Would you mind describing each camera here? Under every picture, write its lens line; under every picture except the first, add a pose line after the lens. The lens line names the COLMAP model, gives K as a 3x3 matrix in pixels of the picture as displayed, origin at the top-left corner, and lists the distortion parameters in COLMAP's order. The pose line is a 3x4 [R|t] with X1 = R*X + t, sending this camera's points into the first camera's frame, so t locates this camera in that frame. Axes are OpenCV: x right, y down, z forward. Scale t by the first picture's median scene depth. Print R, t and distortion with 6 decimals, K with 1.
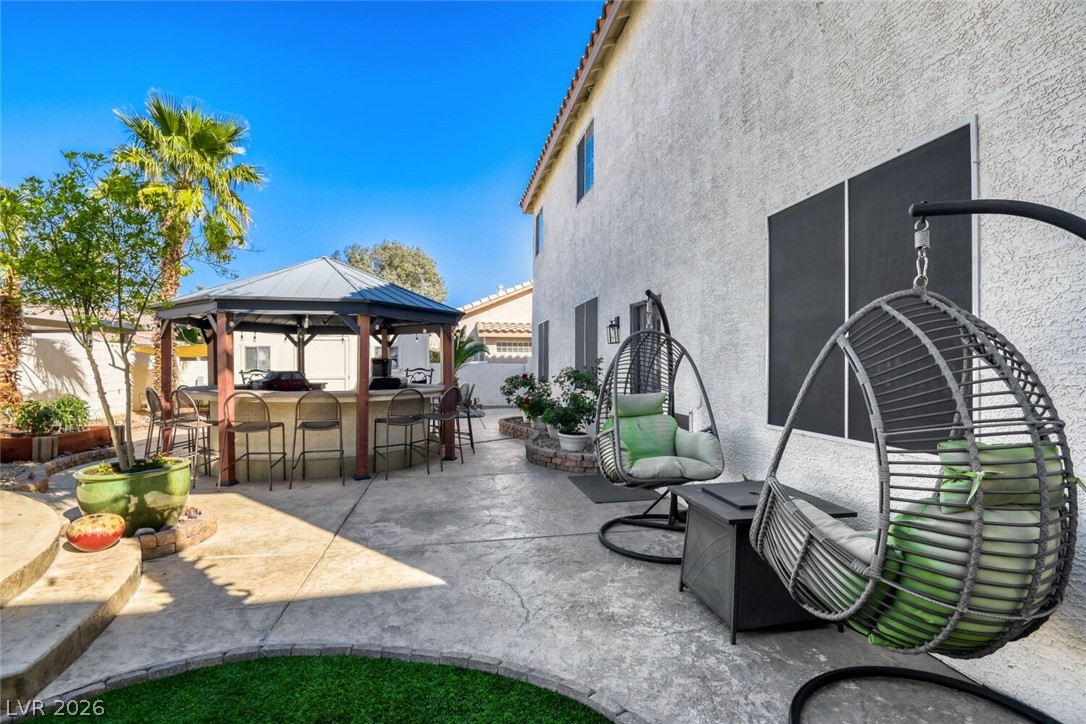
lens RADIAL K [[498.1, 0, 543.0], [0, 498.1, 362.0], [0, 0, 1]] dist [0.001059, -0.021782]
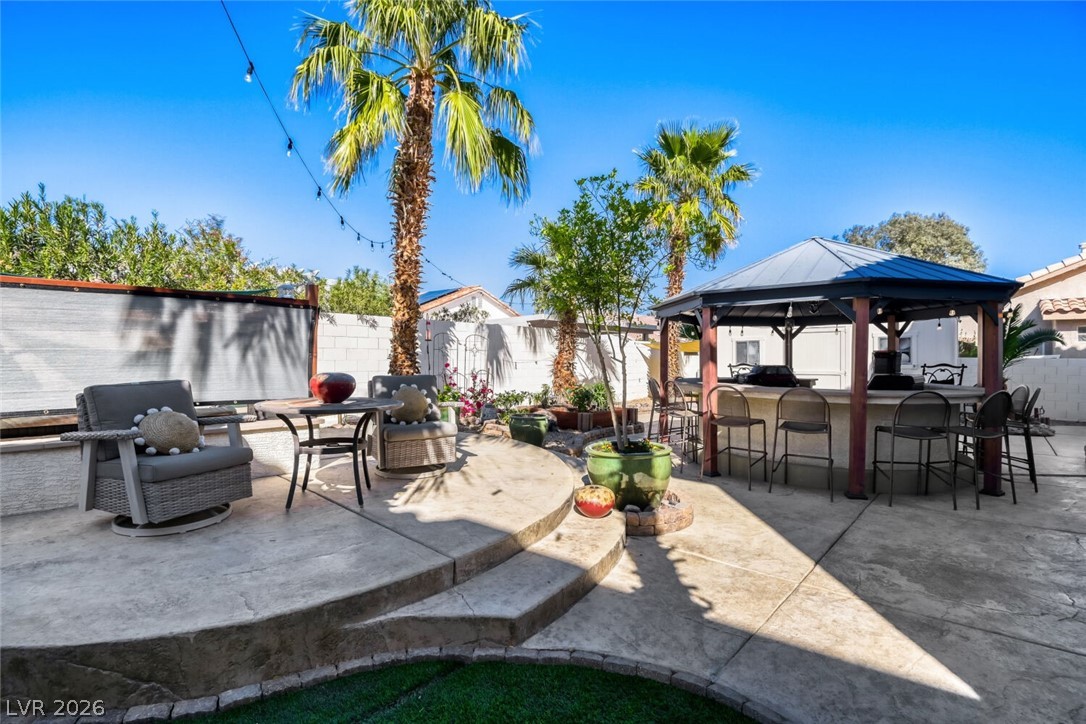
lens RADIAL K [[498.1, 0, 543.0], [0, 498.1, 362.0], [0, 0, 1]] dist [0.001059, -0.021782]
pose [[0.602761, 0.009358, -0.797867, -0.025963], [-0.000913, 0.999939, 0.011038, 0.002697], [0.797921, -0.005925, 0.602732, 0.102438]]
